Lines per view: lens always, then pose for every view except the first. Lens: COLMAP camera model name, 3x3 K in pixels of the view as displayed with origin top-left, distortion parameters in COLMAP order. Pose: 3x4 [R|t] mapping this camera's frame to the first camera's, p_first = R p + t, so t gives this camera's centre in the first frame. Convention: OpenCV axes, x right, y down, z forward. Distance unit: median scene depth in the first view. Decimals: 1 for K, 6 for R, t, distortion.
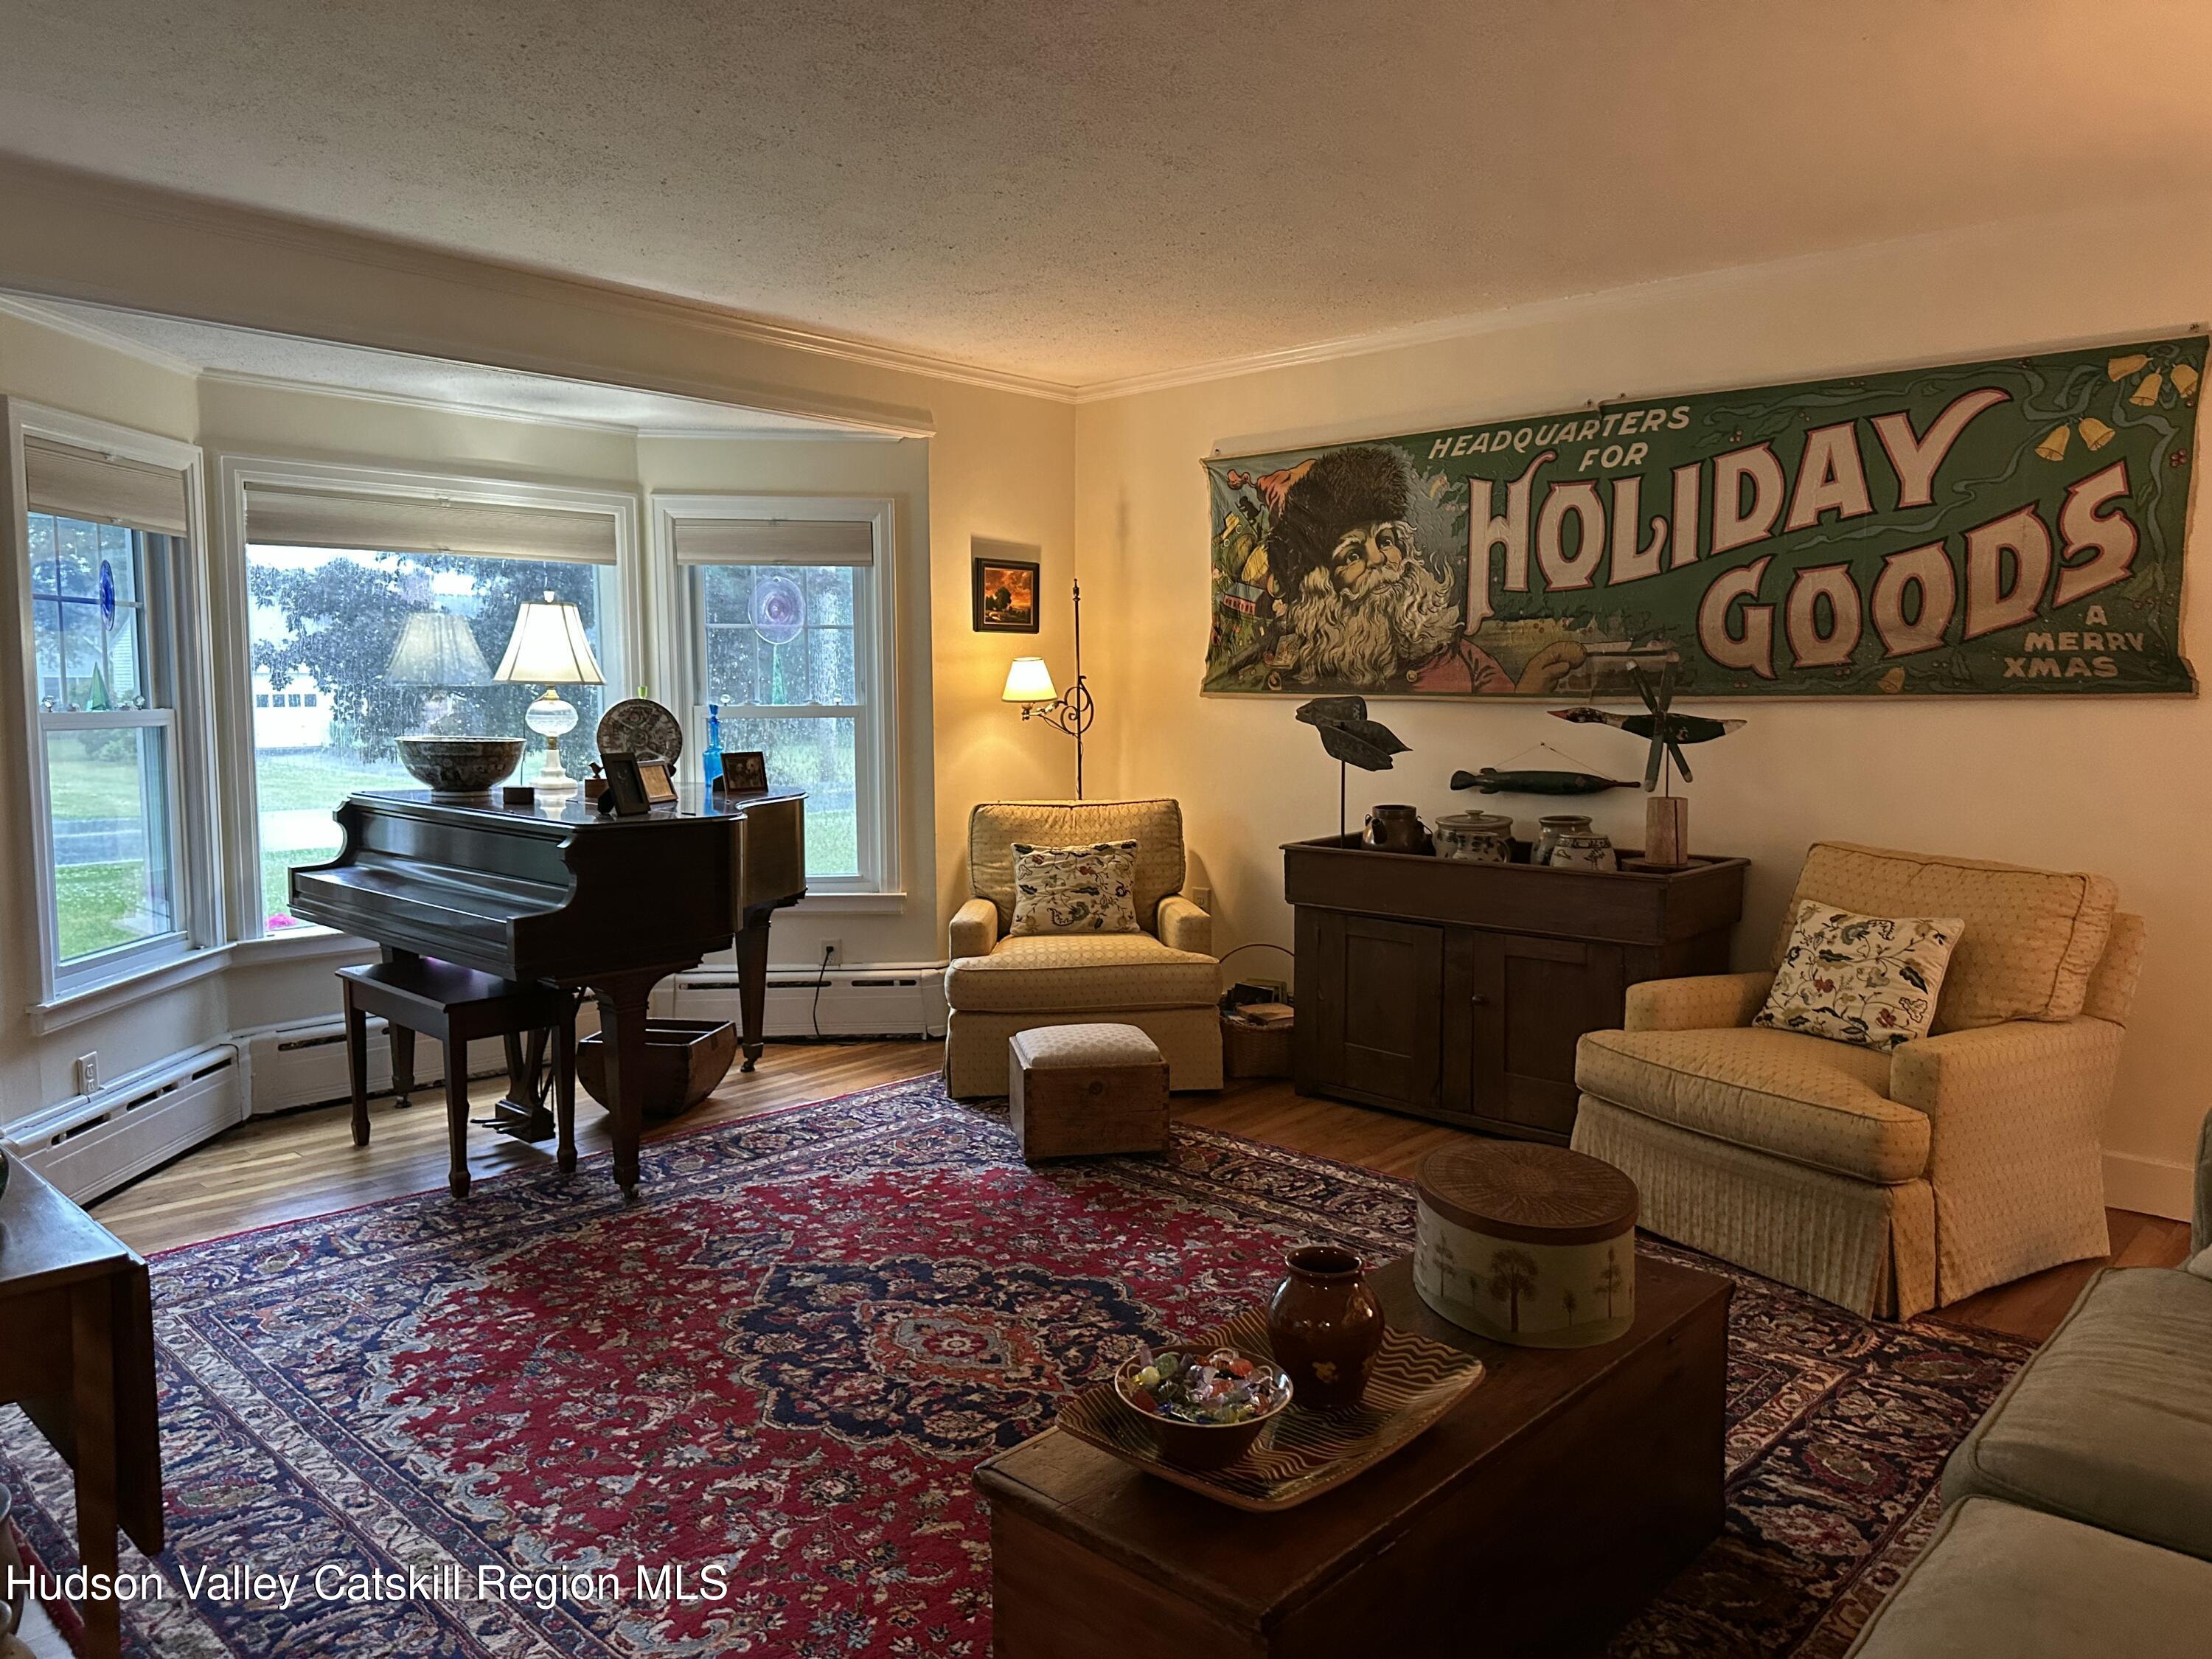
lens RADIAL K [[1562.4, 0, 1108.8], [0, 1562.4, 832.0], [0, 0, 1]] dist [0.057744, -0.058200]
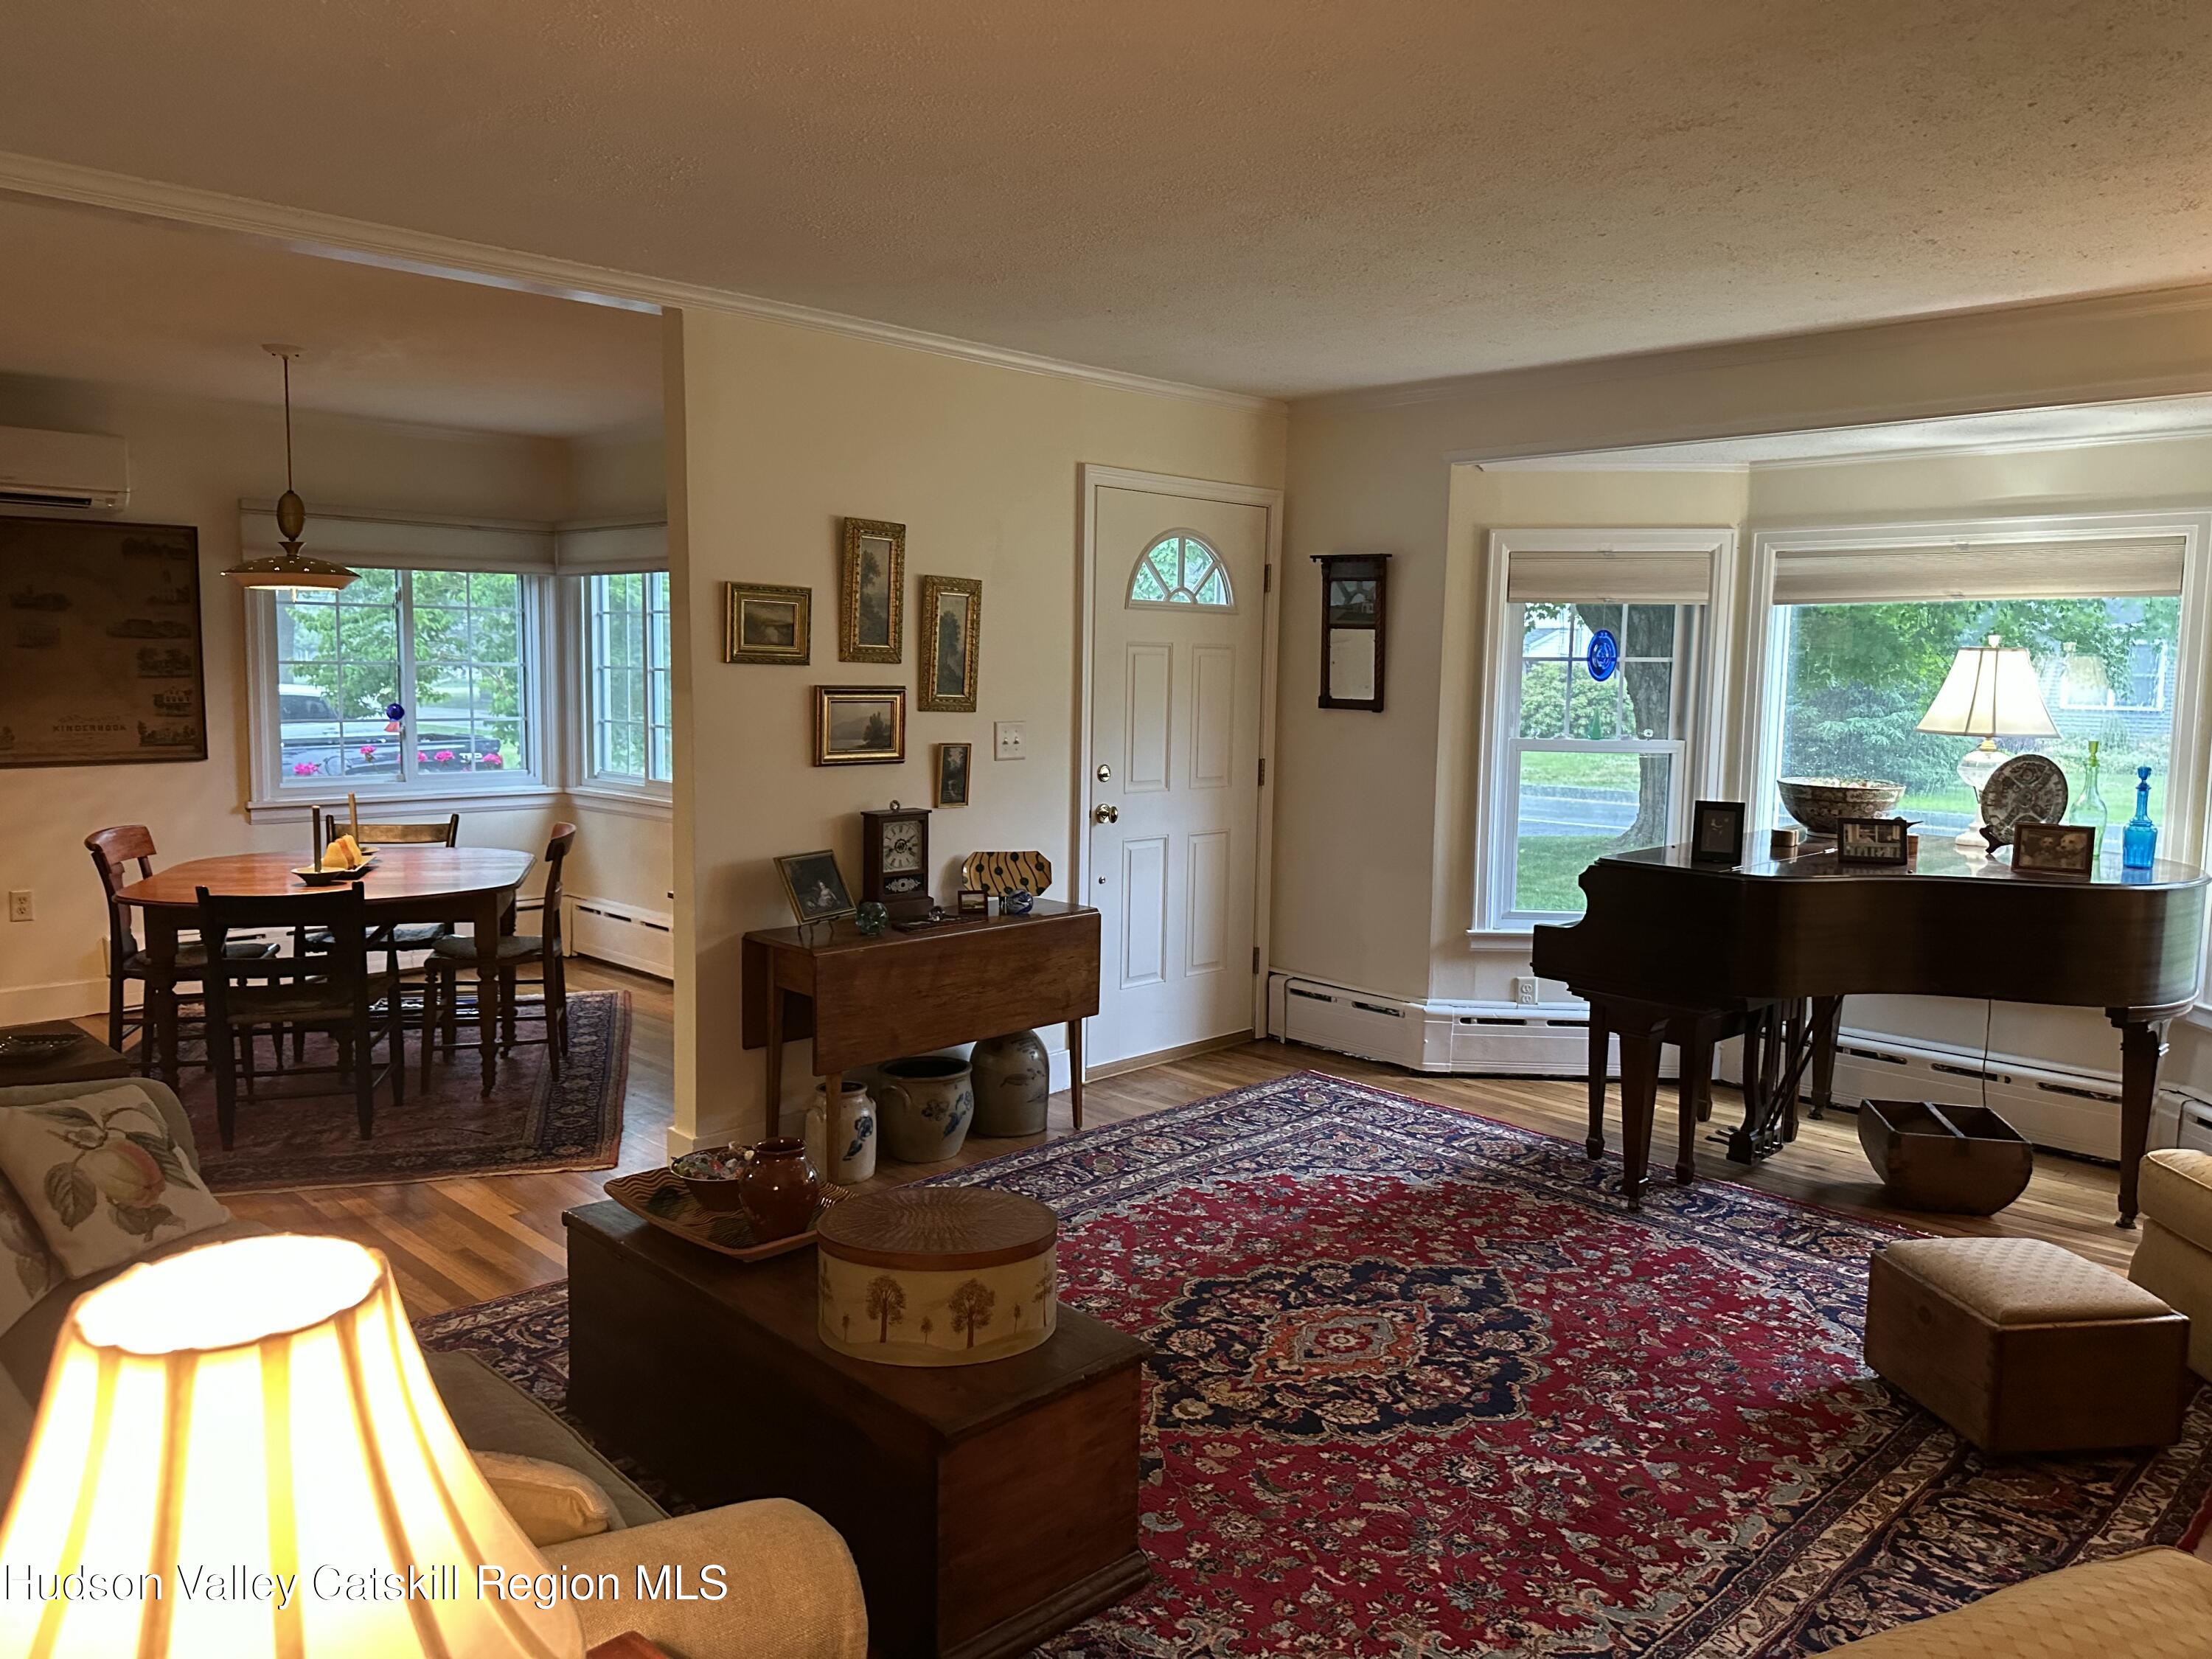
lens RADIAL K [[1562.4, 0, 1102.9], [0, 1562.4, 823.3], [0, 0, 1]] dist [0.057744, -0.058200]
pose [[-0.059663, 0.100316, -0.993165, 0.815741], [-0.111192, 0.988078, 0.106482, -0.110614], [0.992006, 0.116785, -0.047797, 0.705611]]
